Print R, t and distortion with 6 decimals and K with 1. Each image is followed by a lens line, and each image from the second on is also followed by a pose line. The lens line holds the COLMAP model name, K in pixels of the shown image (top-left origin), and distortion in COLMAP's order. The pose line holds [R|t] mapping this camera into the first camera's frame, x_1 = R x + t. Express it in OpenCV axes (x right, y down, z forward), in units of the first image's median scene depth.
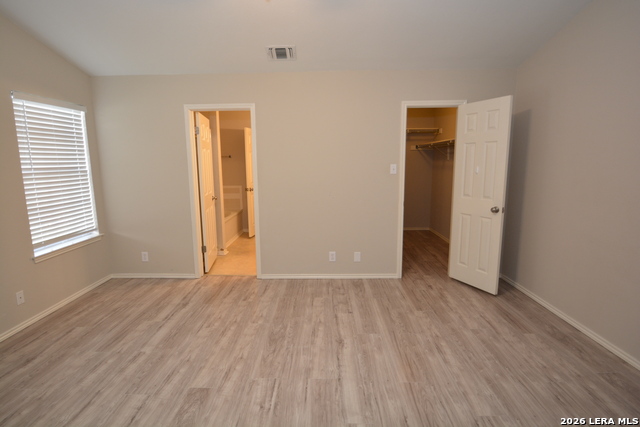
lens RADIAL K [[320.0, 0, 315.9], [0, 320.0, 210.4], [0, 0, 1]] dist [-0.018915, -0.003312]
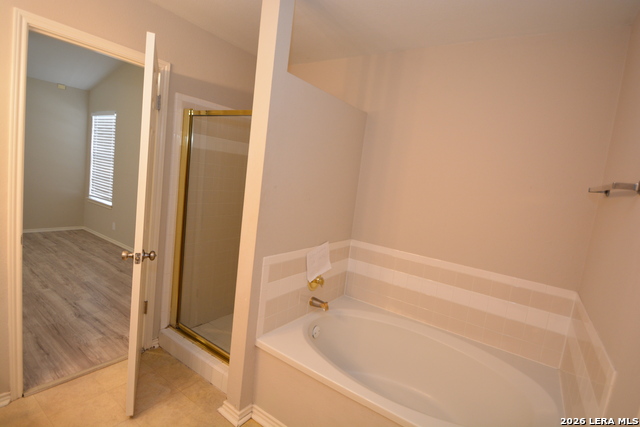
lens RADIAL K [[320.0, 0, 317.7], [0, 320.0, 210.5], [0, 0, 1]] dist [-0.018915, -0.003312]
pose [[-0.544240, 0.036168, -0.838149, -0.063194], [-0.244535, 0.948847, 0.199730, -0.351743], [0.802499, 0.313658, -0.507557, 2.149477]]
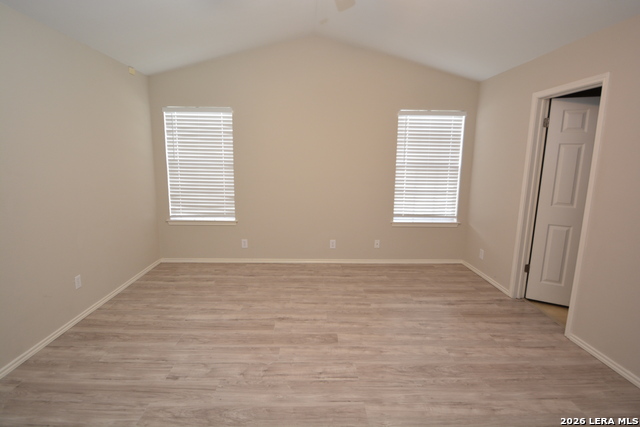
lens RADIAL K [[320.0, 0, 315.8], [0, 320.0, 214.7], [0, 0, 1]] dist [-0.018915, -0.003312]
pose [[0.030425, 0.185305, -0.982210, 0.580835], [-0.166278, 0.969911, 0.177834, -0.095855], [0.985609, 0.157909, 0.060321, 0.555737]]
